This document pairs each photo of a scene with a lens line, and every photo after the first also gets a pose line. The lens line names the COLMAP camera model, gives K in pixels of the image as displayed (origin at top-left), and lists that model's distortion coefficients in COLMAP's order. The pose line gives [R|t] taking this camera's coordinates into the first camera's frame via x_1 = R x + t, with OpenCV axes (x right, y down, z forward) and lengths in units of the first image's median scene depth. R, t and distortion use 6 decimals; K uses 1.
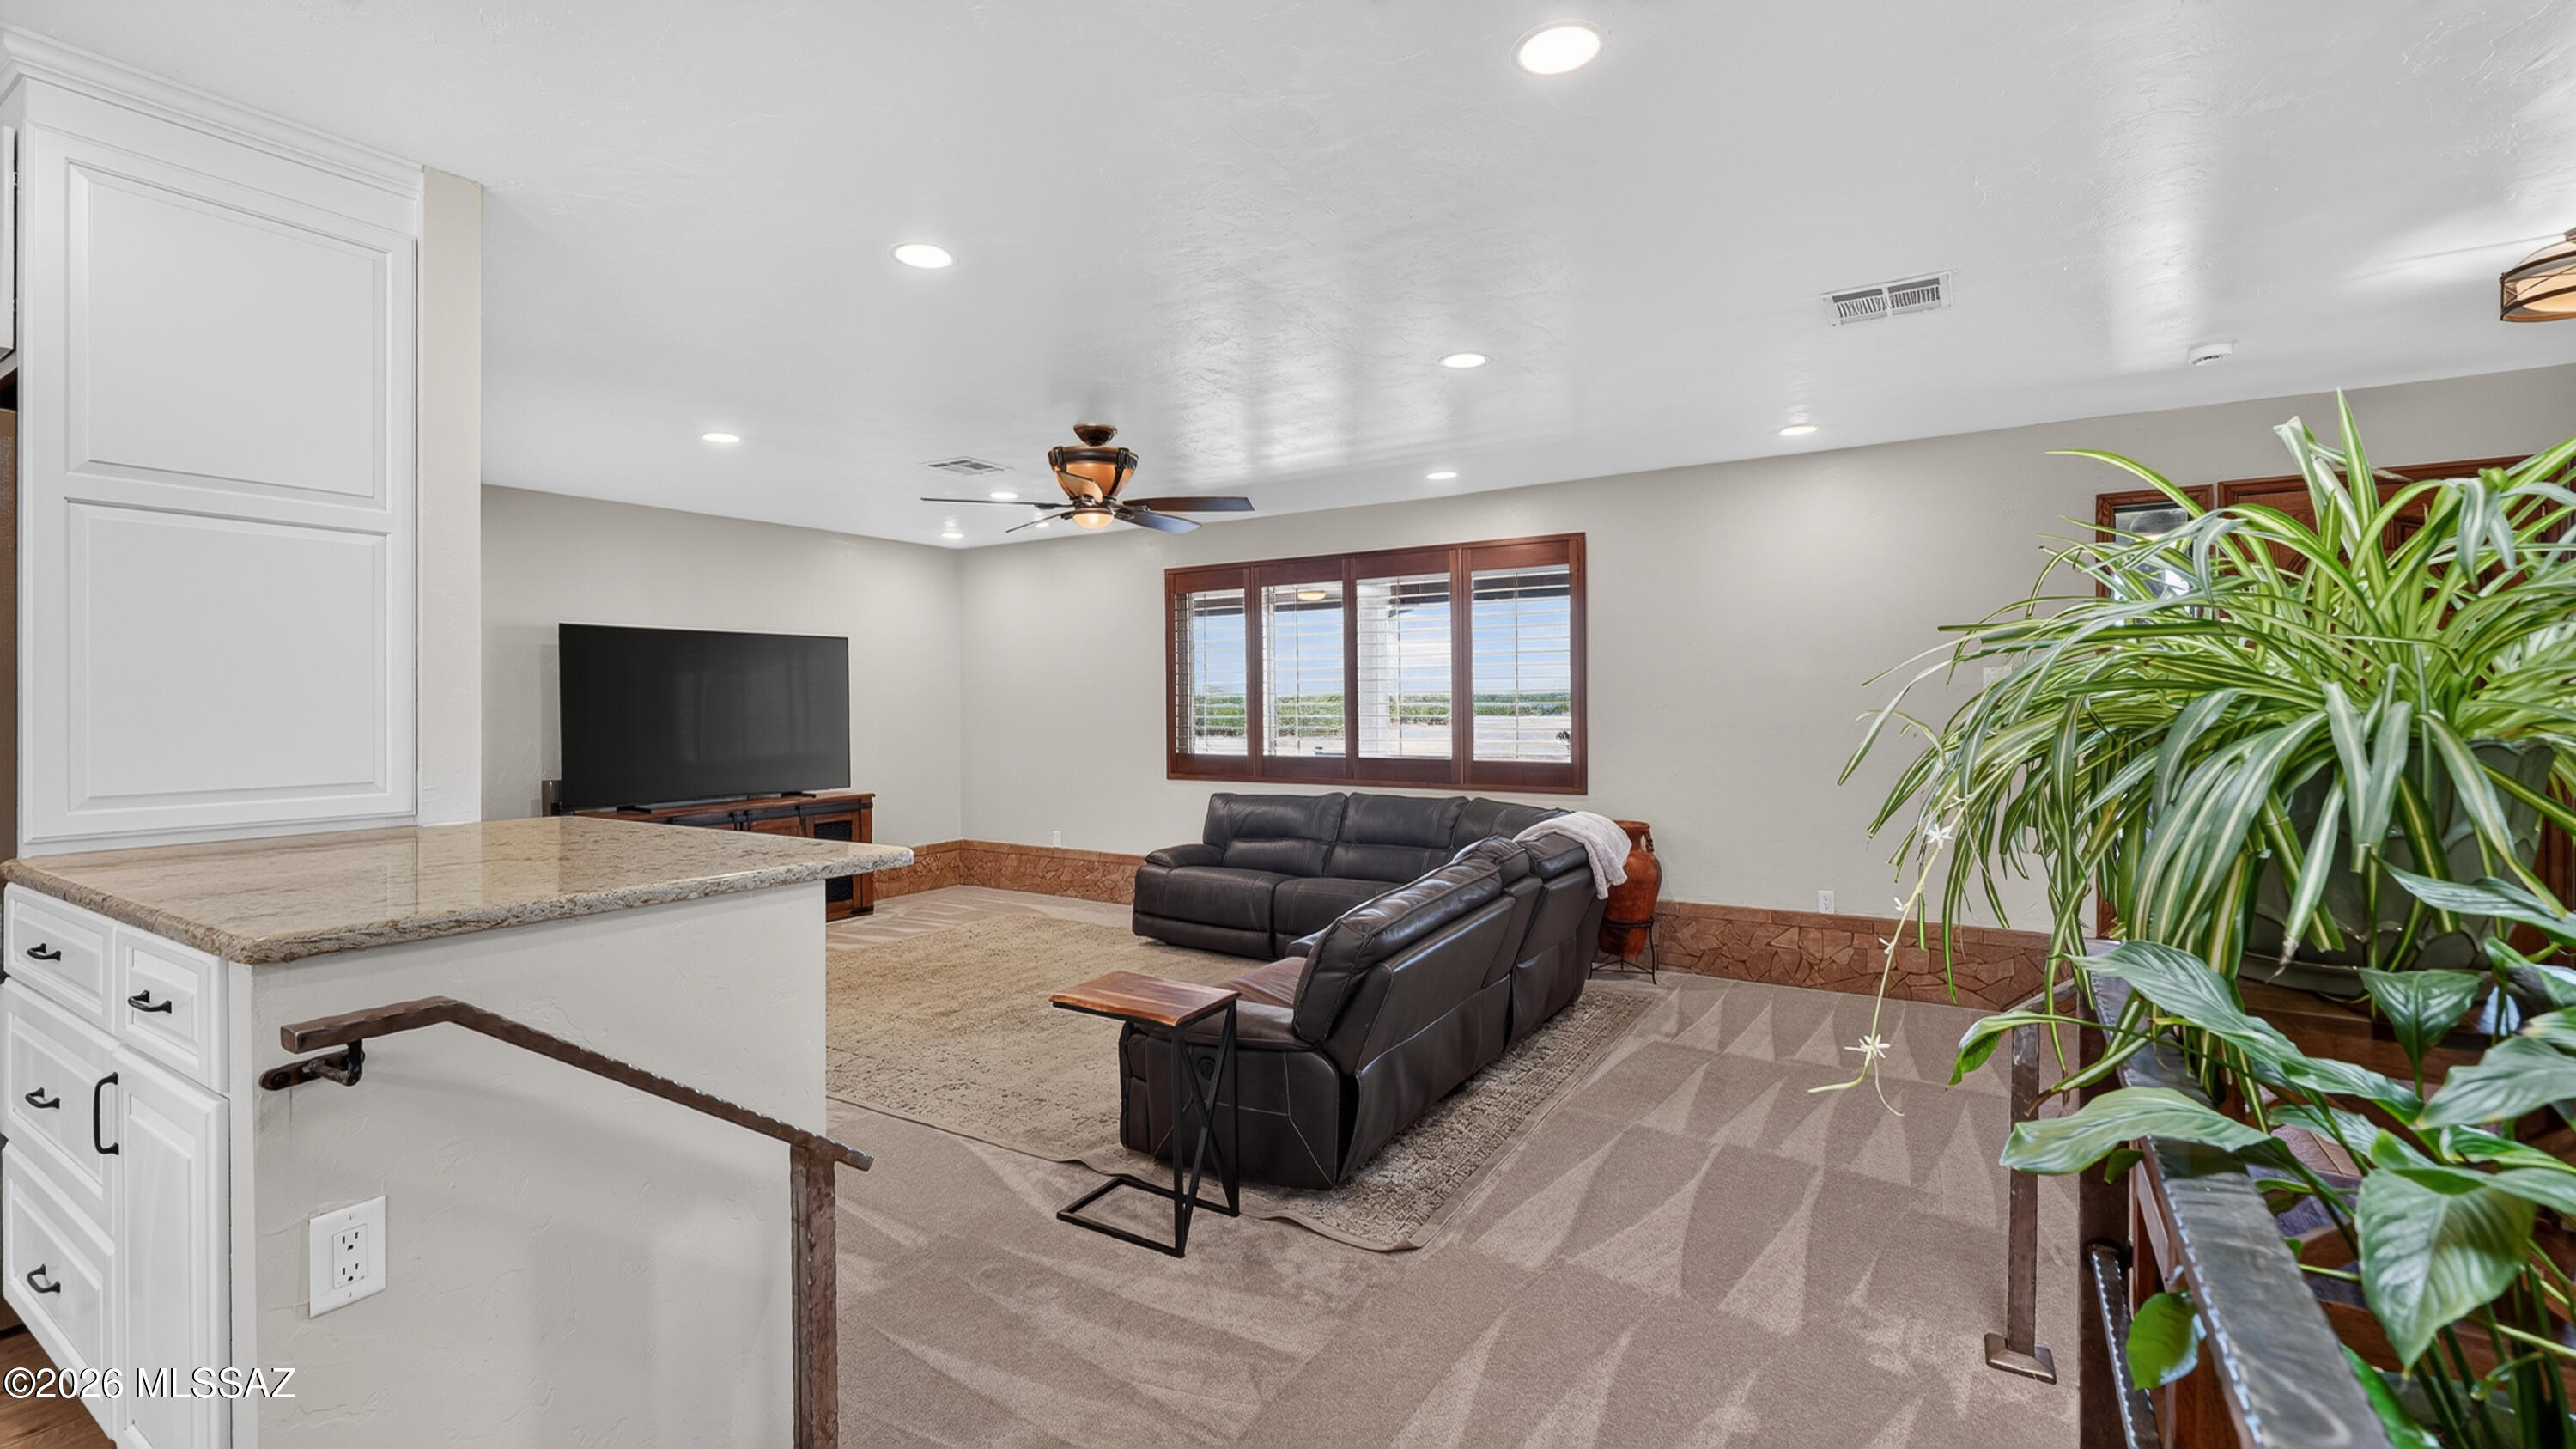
lens RADIAL K [[1095.4, 0, 1296.4], [0, 1095.4, 715.7], [0, 0, 1]] dist [-0.010009, -0.000576]
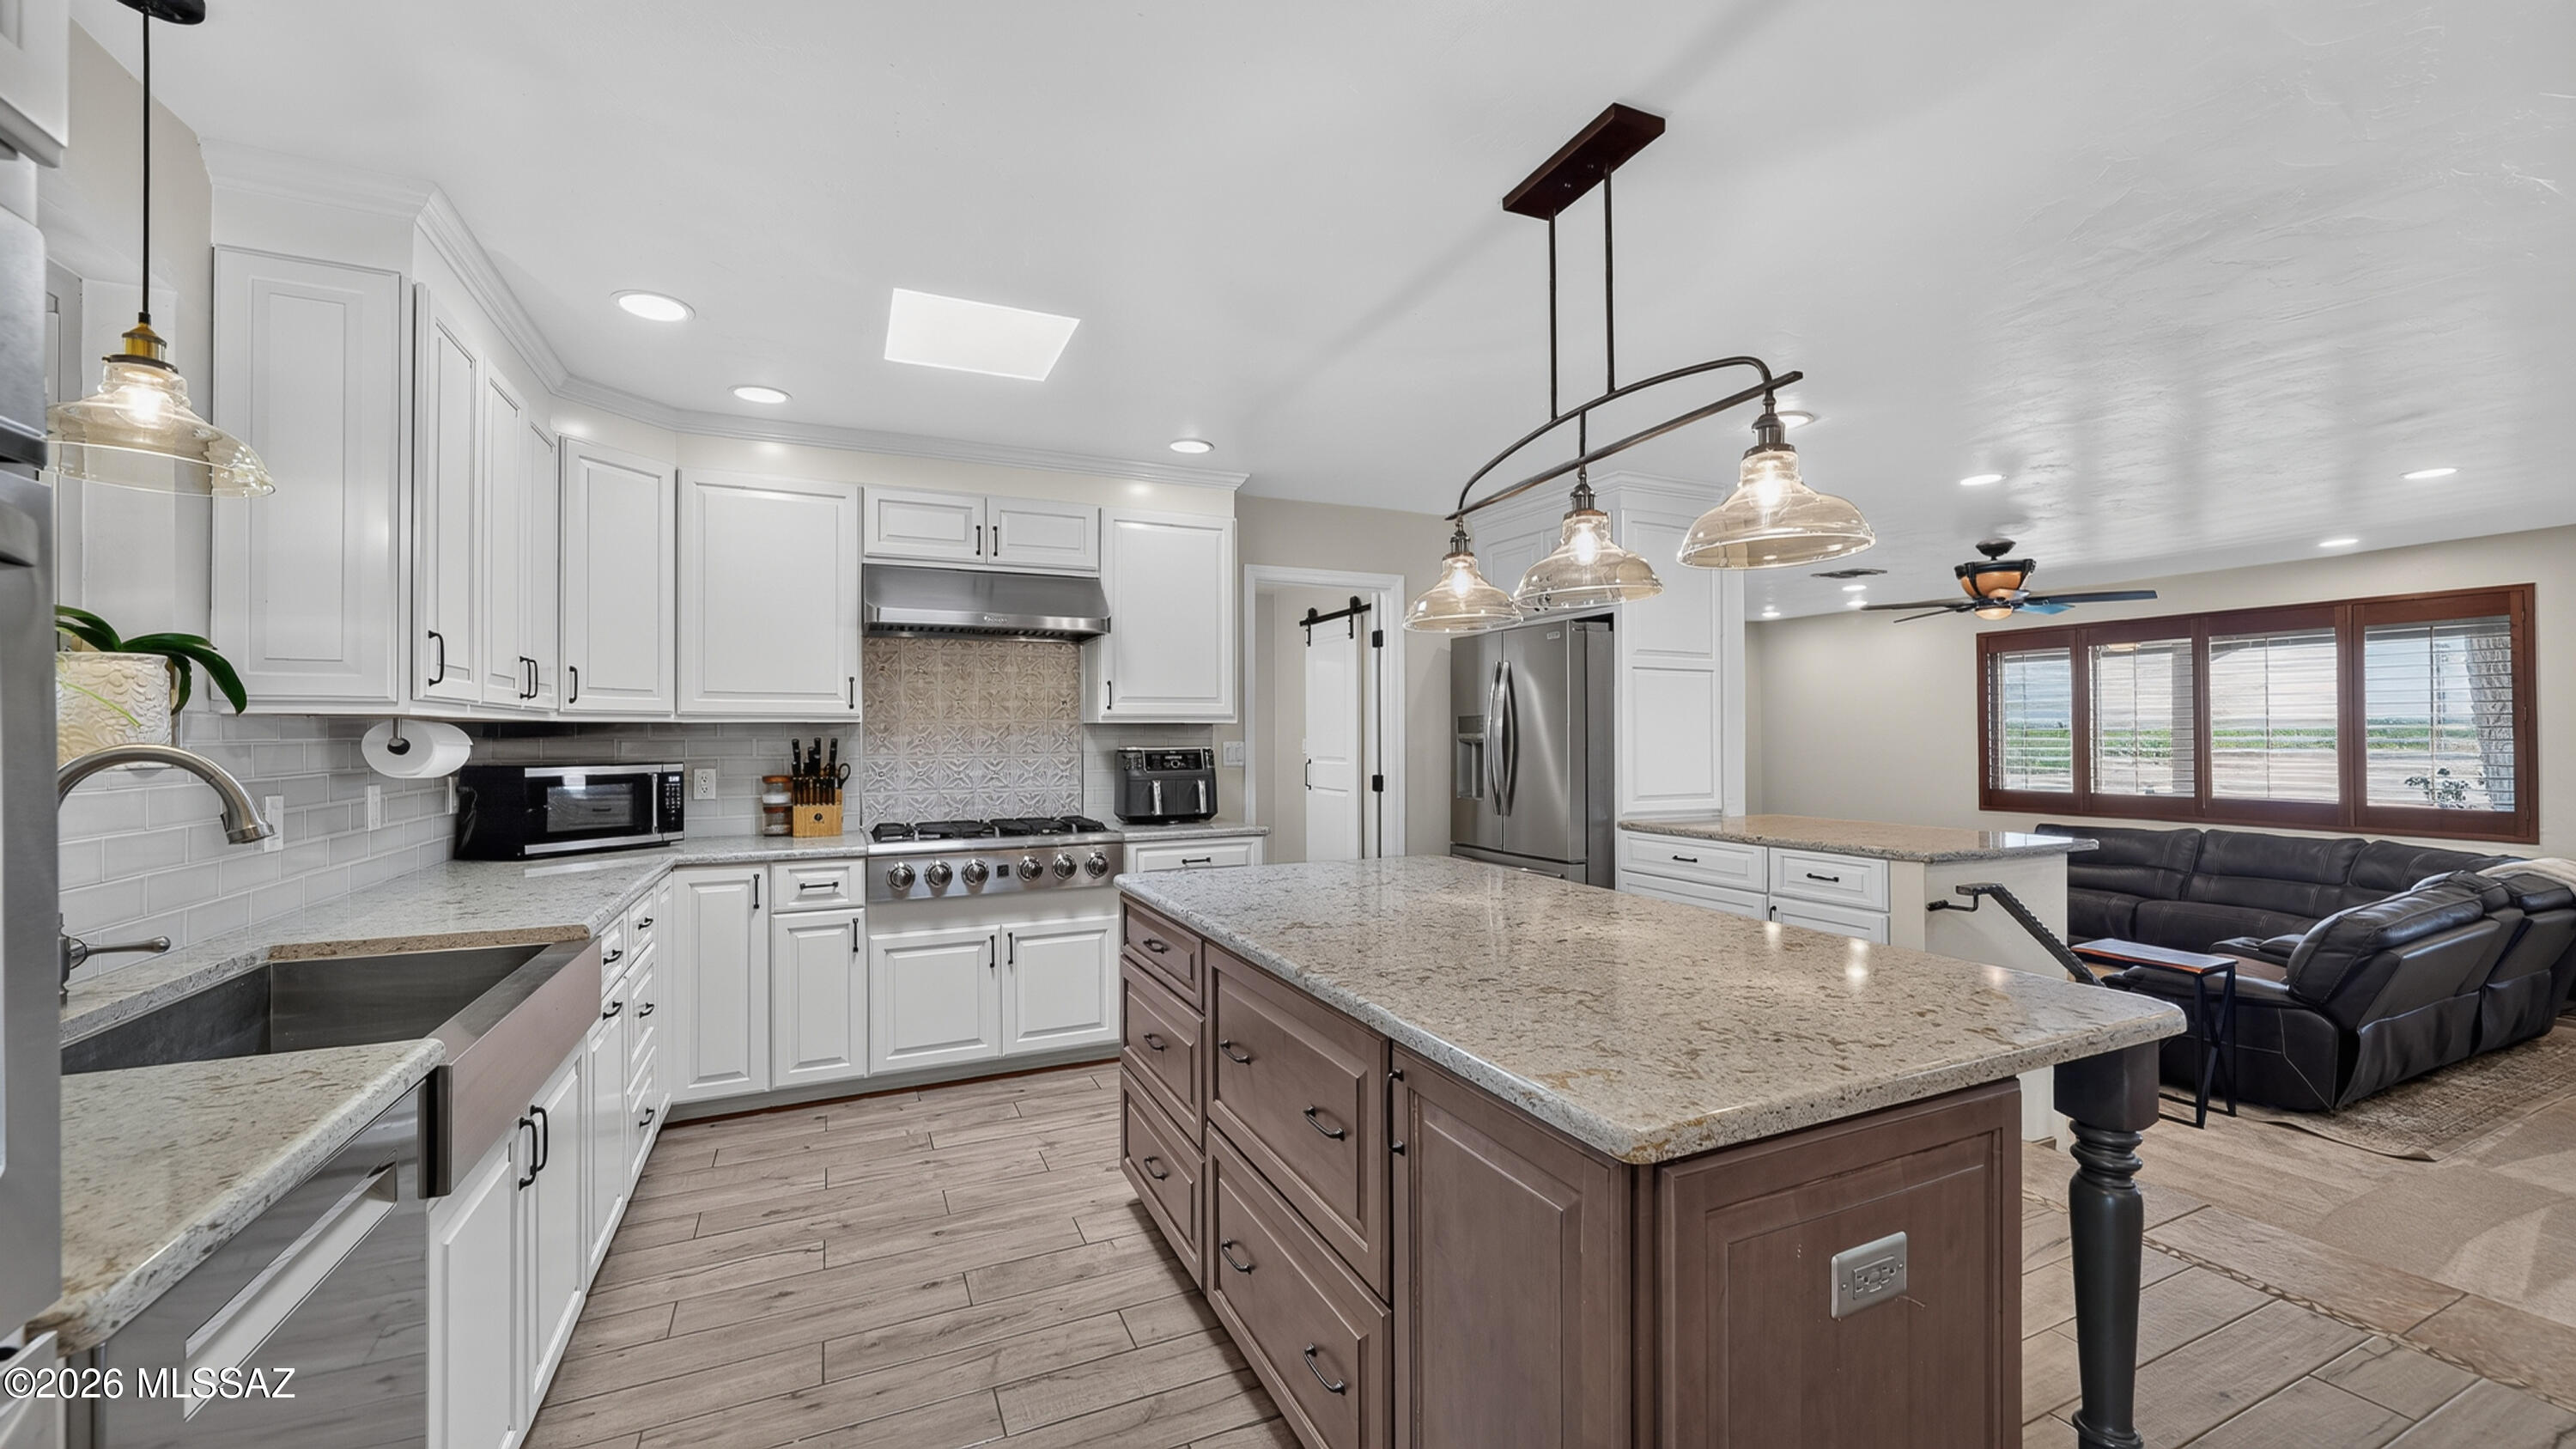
lens RADIAL K [[1002.0, 0, 1289.3], [0, 1002.0, 729.9], [0, 0, 1]] dist [-0.000436, 0.000109]
pose [[0.836401, 0.003918, -0.548104, -0.240542], [-0.010964, 0.999894, -0.009585, -0.015364], [0.548008, 0.014026, 0.836355, -0.505392]]
